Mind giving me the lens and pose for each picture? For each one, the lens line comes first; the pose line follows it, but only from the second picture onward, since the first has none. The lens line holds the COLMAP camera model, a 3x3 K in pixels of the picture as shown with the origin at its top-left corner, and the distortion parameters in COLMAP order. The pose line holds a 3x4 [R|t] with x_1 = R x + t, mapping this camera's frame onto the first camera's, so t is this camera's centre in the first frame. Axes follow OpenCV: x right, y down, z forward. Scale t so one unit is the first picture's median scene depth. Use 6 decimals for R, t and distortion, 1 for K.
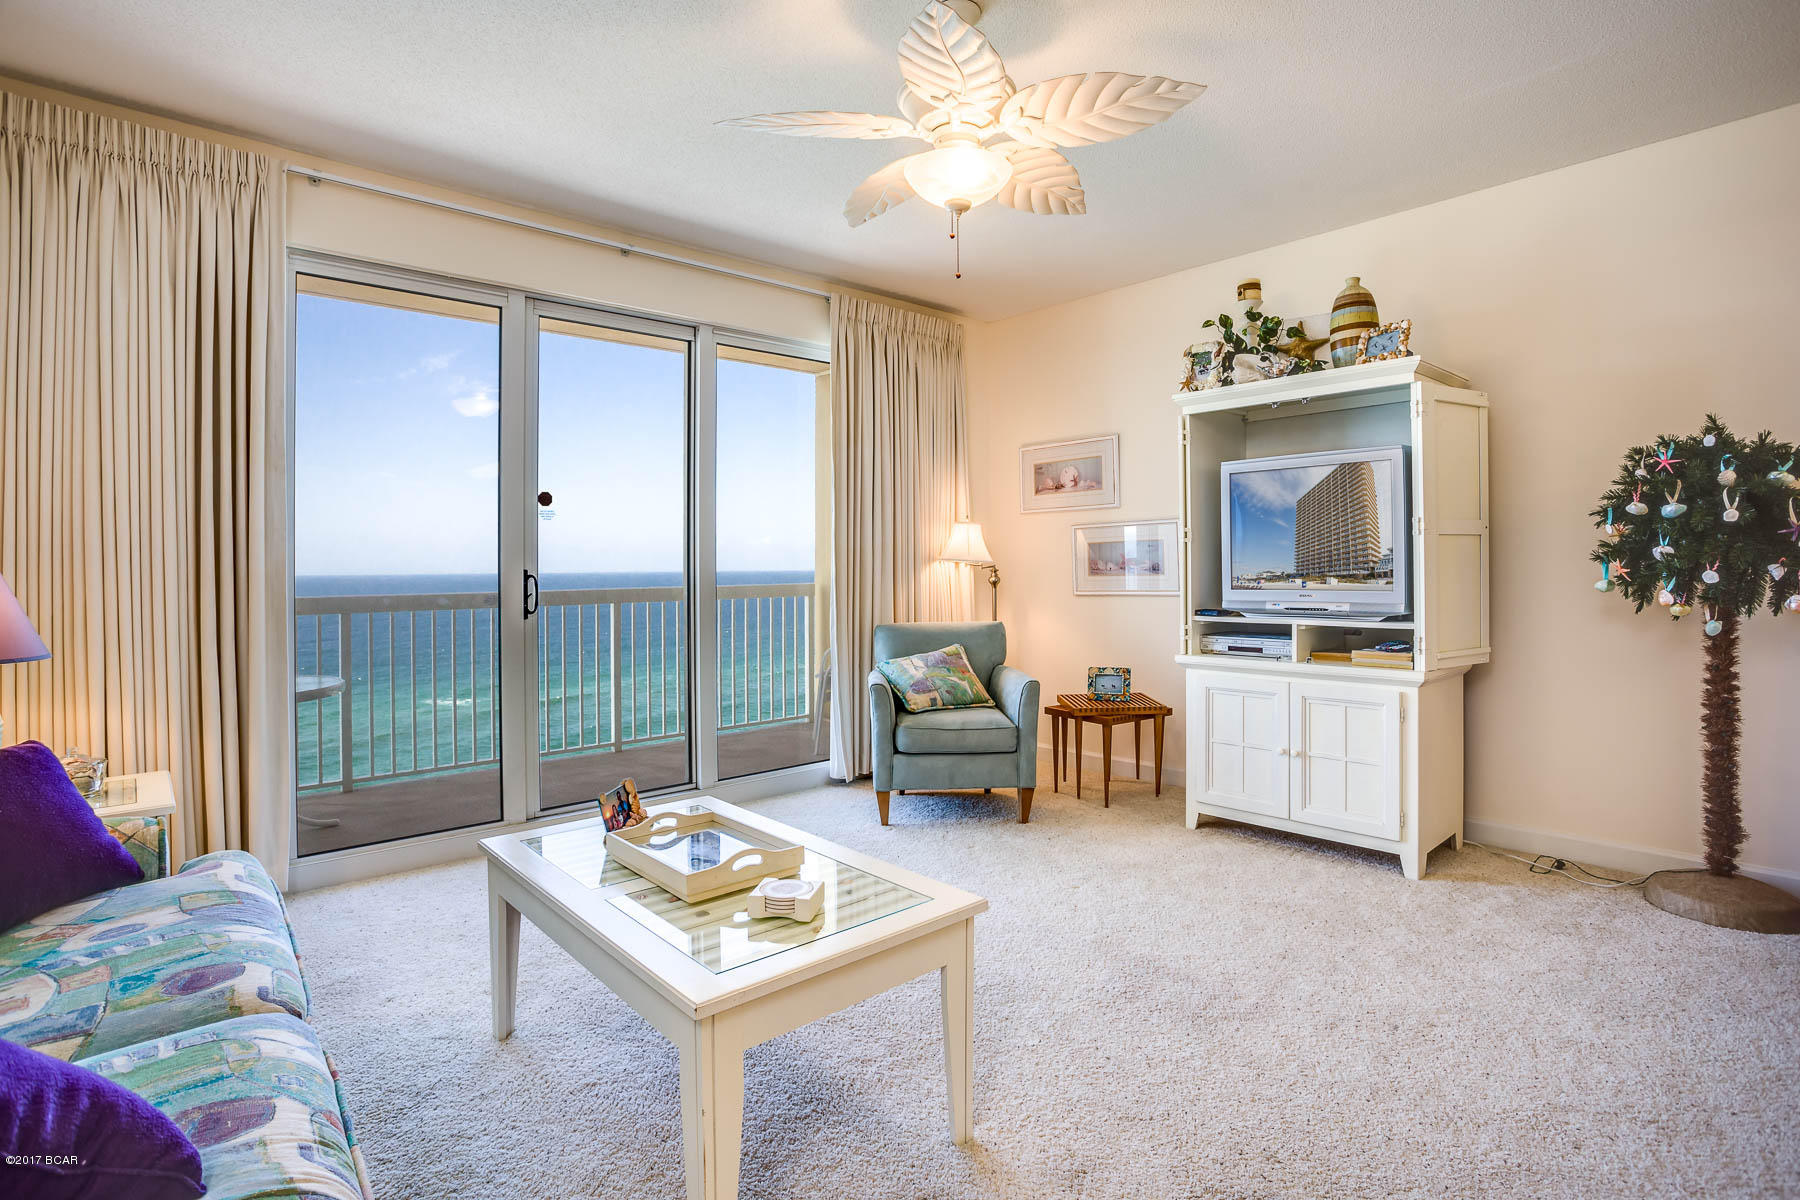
lens RADIAL K [[874.5, 0, 904.7], [0, 874.5, 556.7], [0, 0, 1]] dist [-0.056832, 0.016201]
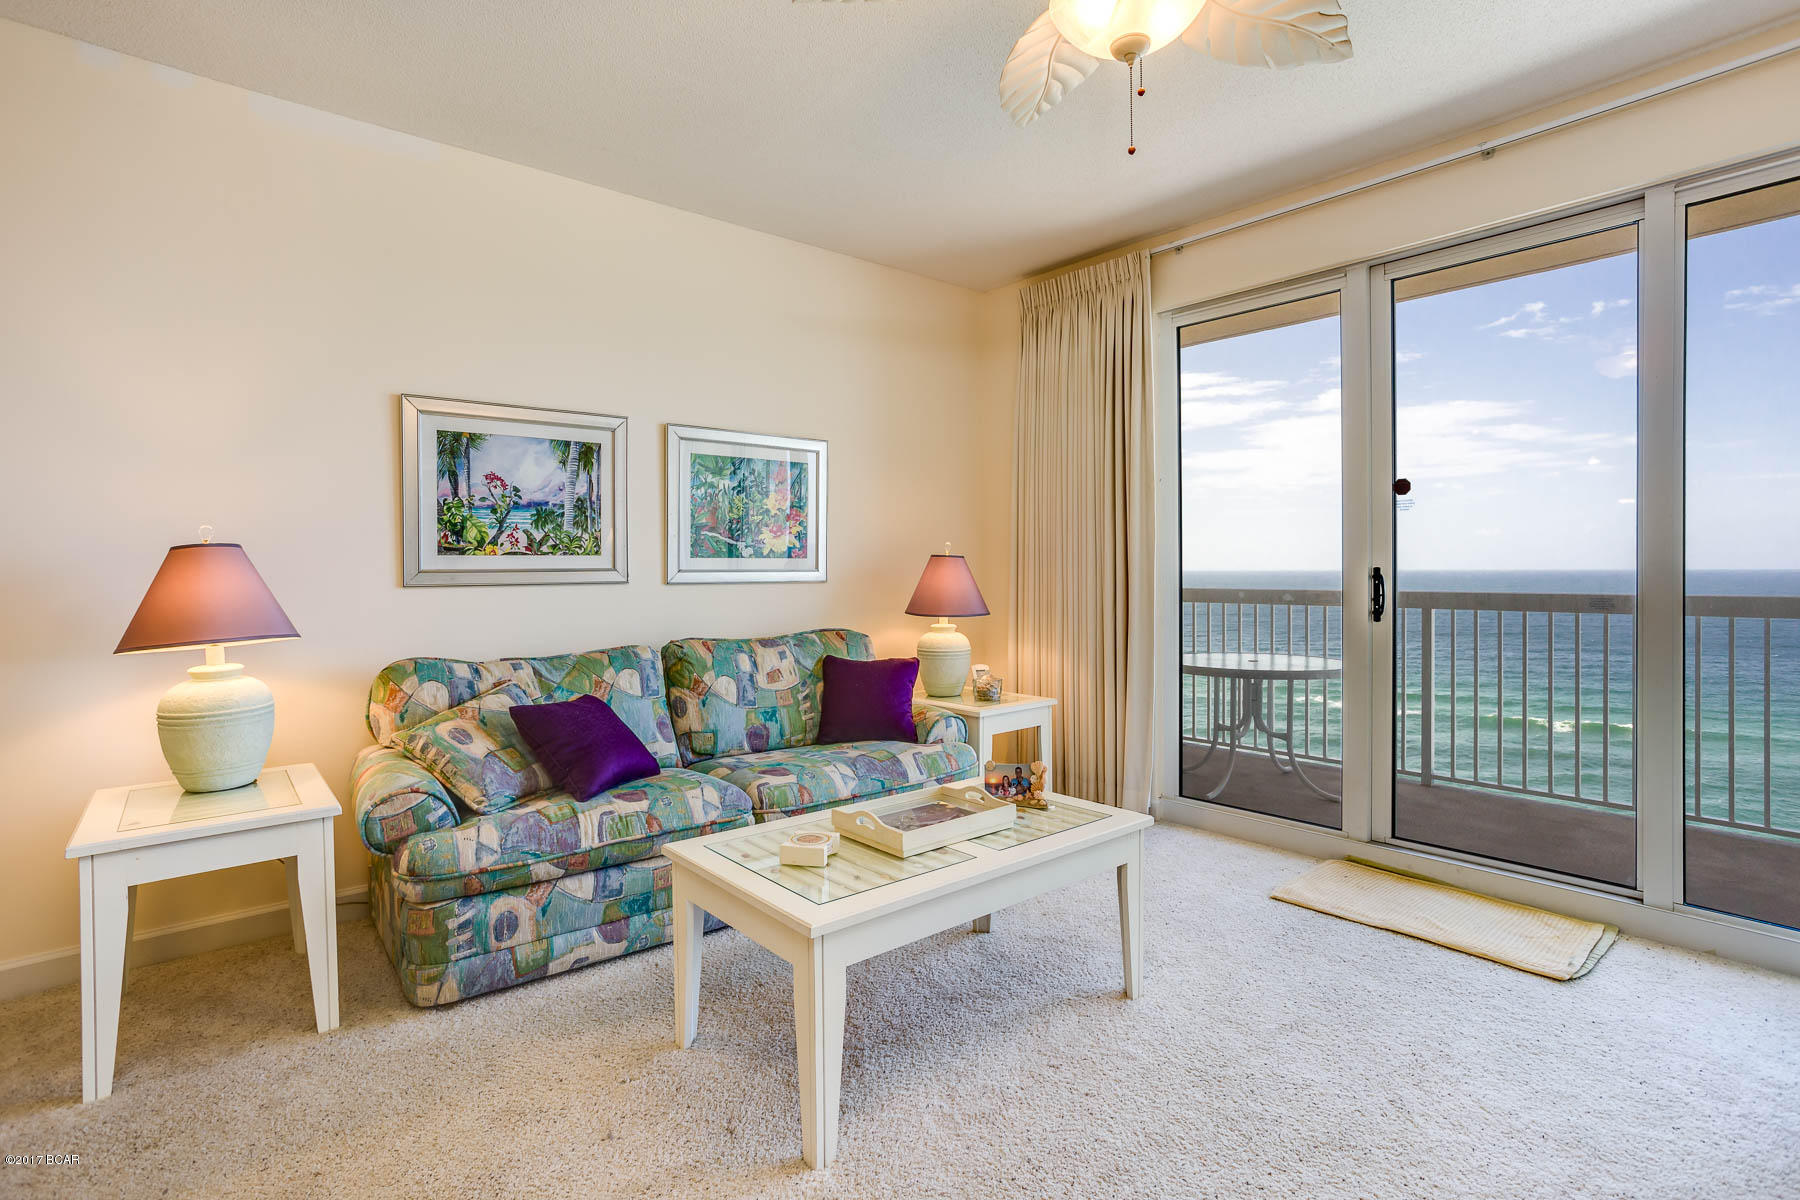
lens RADIAL K [[874.5, 0, 910.1], [0, 874.5, 592.7], [0, 0, 1]] dist [-0.056832, 0.016201]
pose [[-0.021182, 0.032536, -0.999246, 0.470349], [0.019110, 0.999301, 0.032133, 0.004061], [0.999593, -0.018415, -0.021789, 0.513960]]
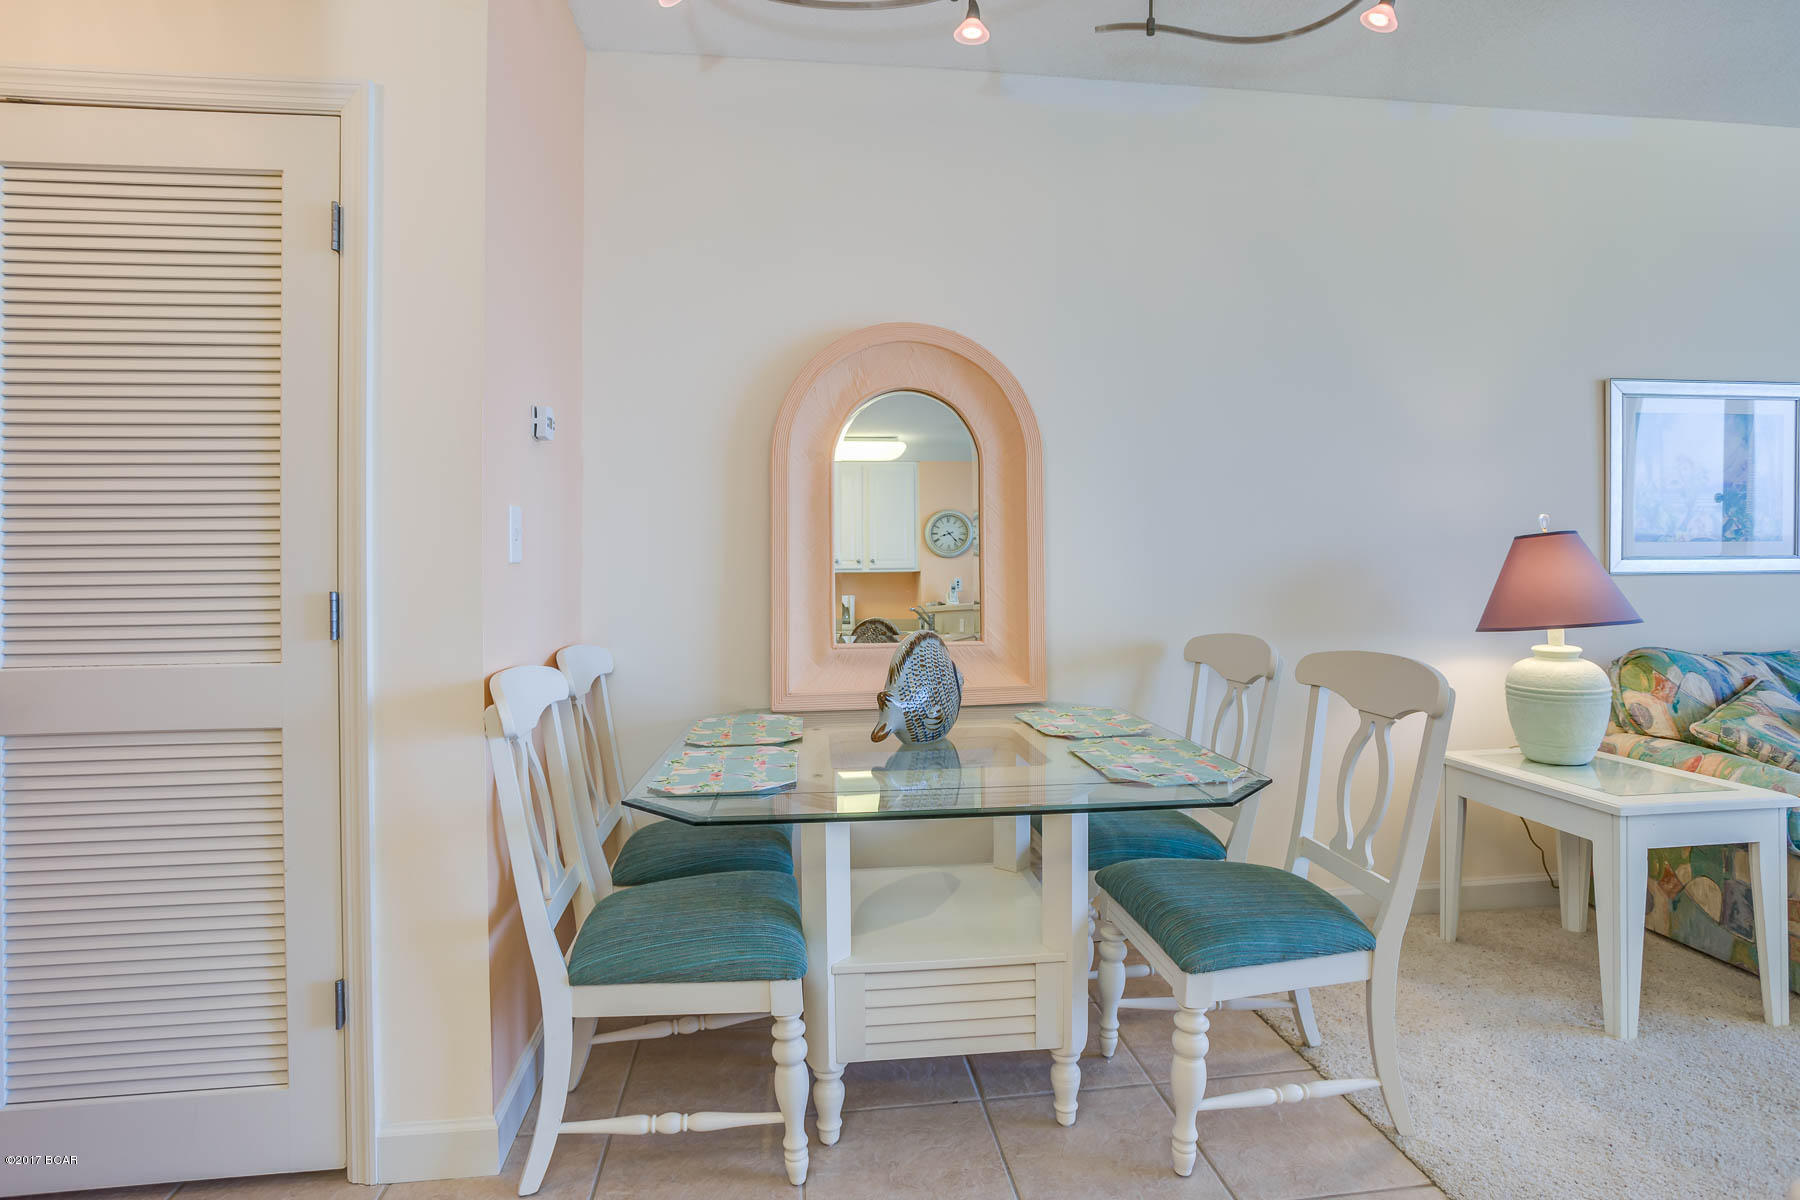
lens RADIAL K [[917.5, 0, 876.0], [0, 917.5, 574.0], [0, 0, 1]] dist [-0.015292, 0.002069]
pose [[-0.568965, 0.020166, -0.822114, 0.739028], [0.022807, 0.999702, 0.008738, -0.007344], [0.822045, -0.013779, -0.569255, -0.030711]]
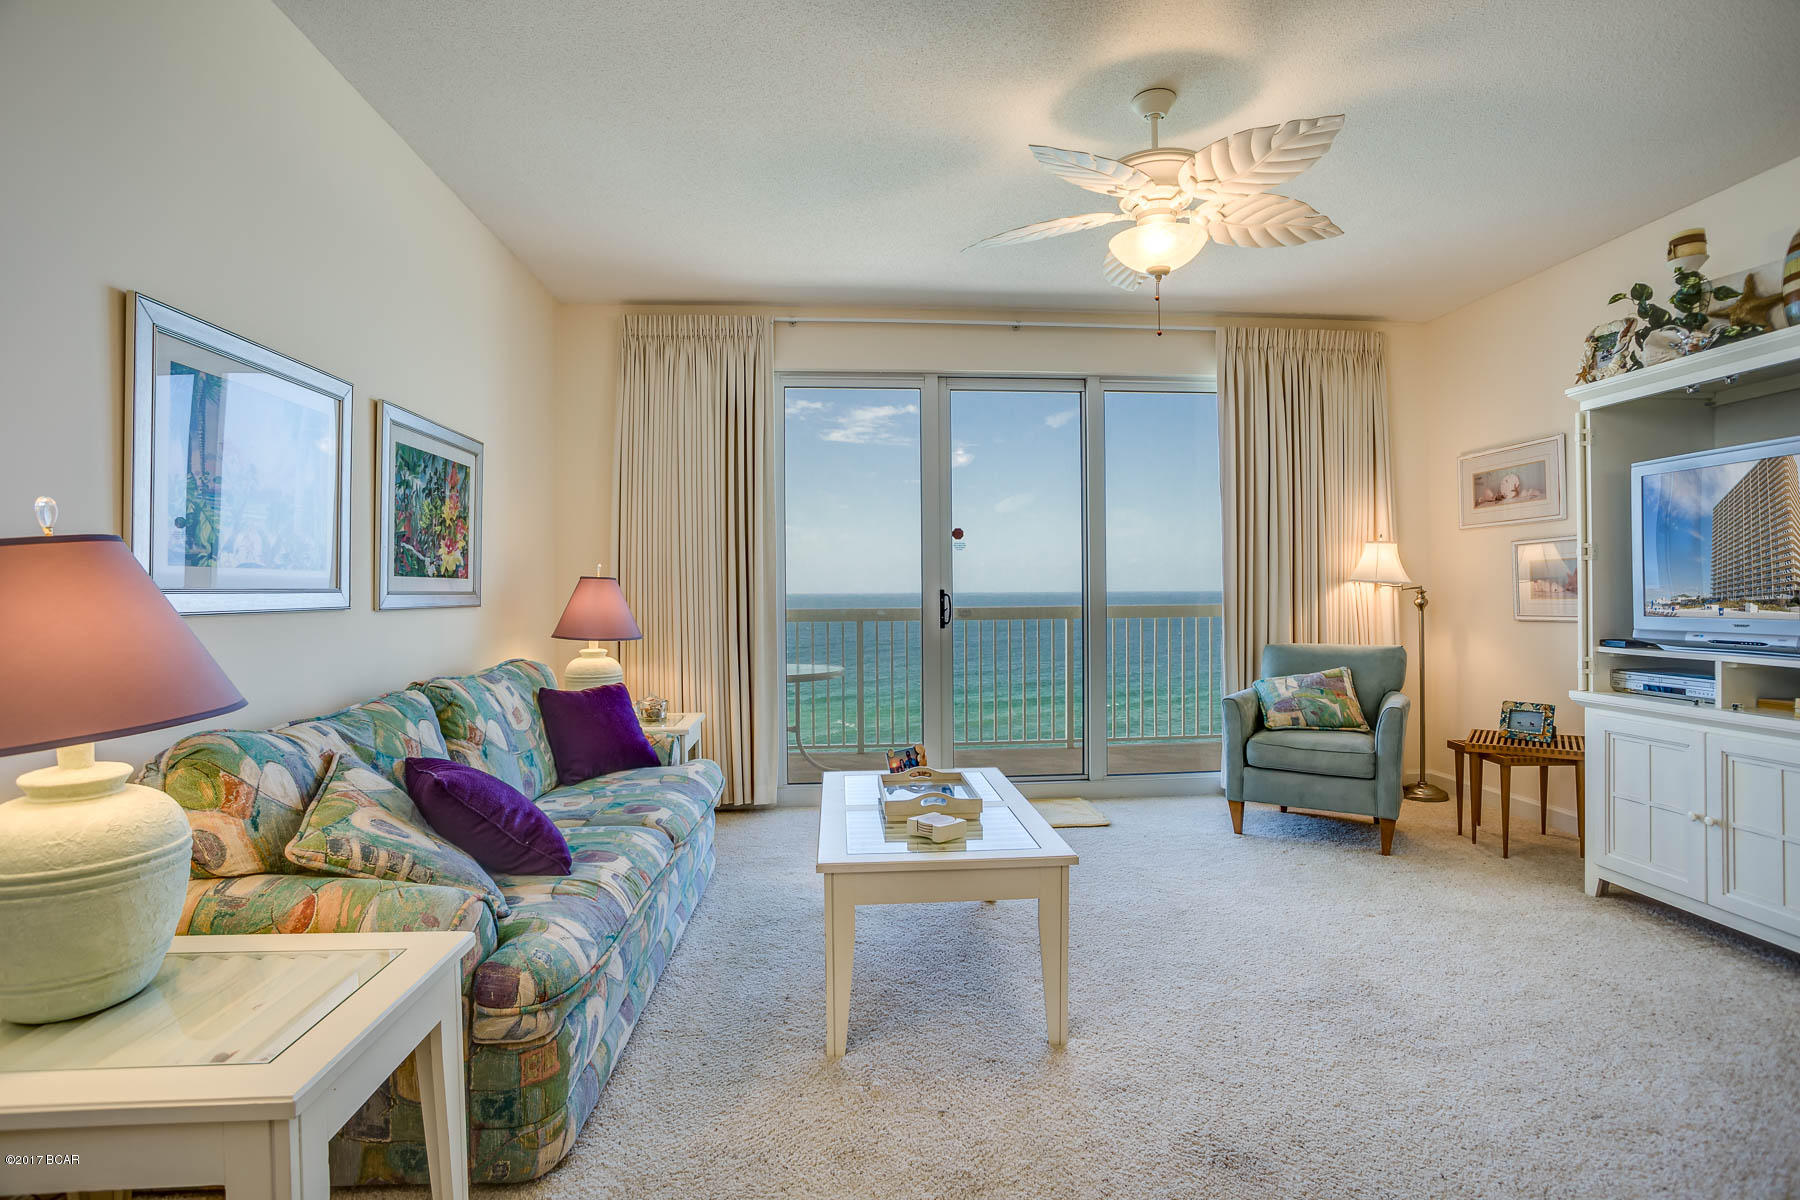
lens RADIAL K [[874.5, 0, 926.4], [0, 874.5, 590.3], [0, 0, 1]] dist [-0.056832, 0.016201]
pose [[0.801029, 0.003690, -0.598614, 0.317472], [0.006518, 0.999868, 0.014885, -0.003674], [0.598590, -0.015825, 0.800899, -0.060095]]
